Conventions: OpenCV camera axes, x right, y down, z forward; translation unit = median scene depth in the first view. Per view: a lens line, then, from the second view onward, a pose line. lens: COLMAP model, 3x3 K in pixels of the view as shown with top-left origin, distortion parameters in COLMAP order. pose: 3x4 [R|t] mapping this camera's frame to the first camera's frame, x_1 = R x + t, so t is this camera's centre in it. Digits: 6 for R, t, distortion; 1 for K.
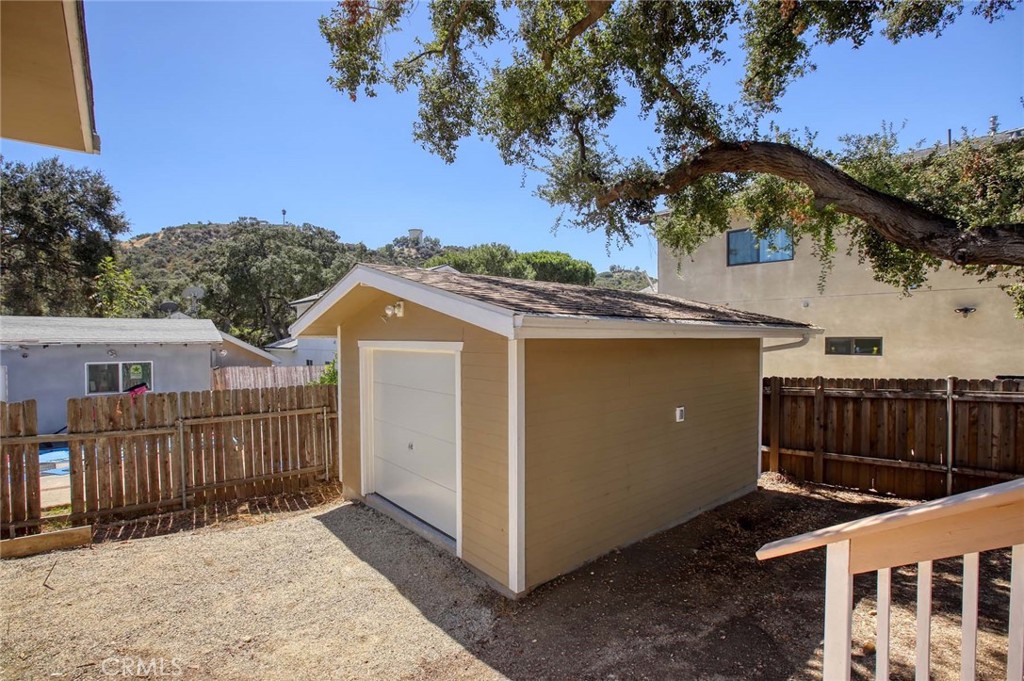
lens RADIAL K [[481.5, 0, 523.3], [0, 481.5, 336.0], [0, 0, 1]] dist [-0.034747, 0.010605]
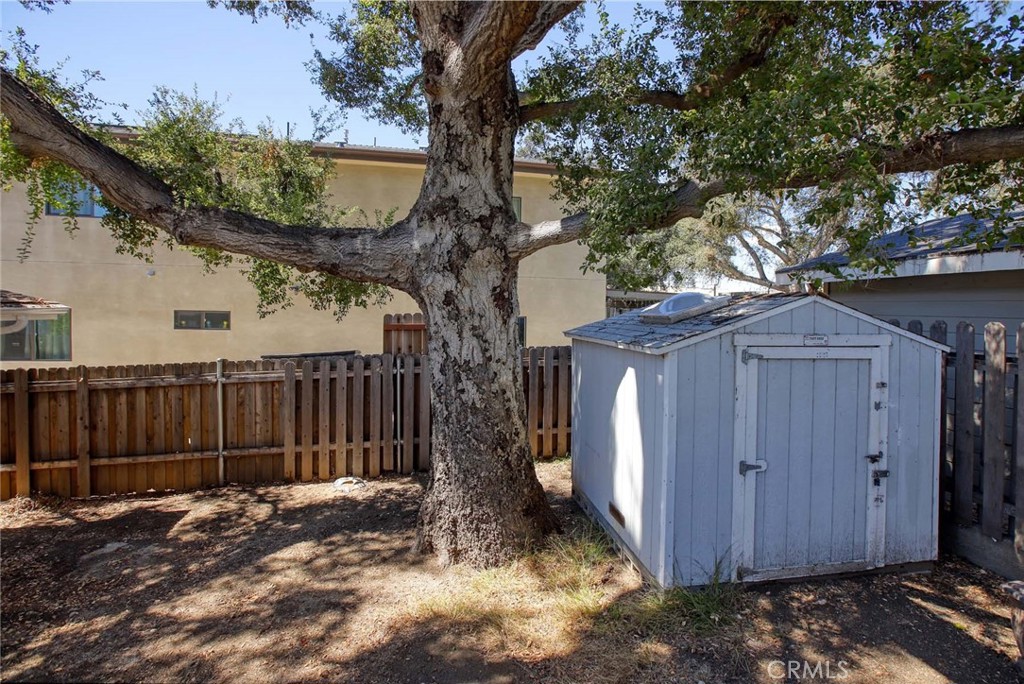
lens RADIAL K [[430.9, 0, 544.0], [0, 430.9, 293.1], [0, 0, 1]] dist [-0.033684, 0.002862]
pose [[0.524487, 0.032176, 0.850810, 0.465468], [-0.025324, 0.999433, -0.022185, -0.043648], [-0.851042, -0.009910, 0.525005, -0.024650]]
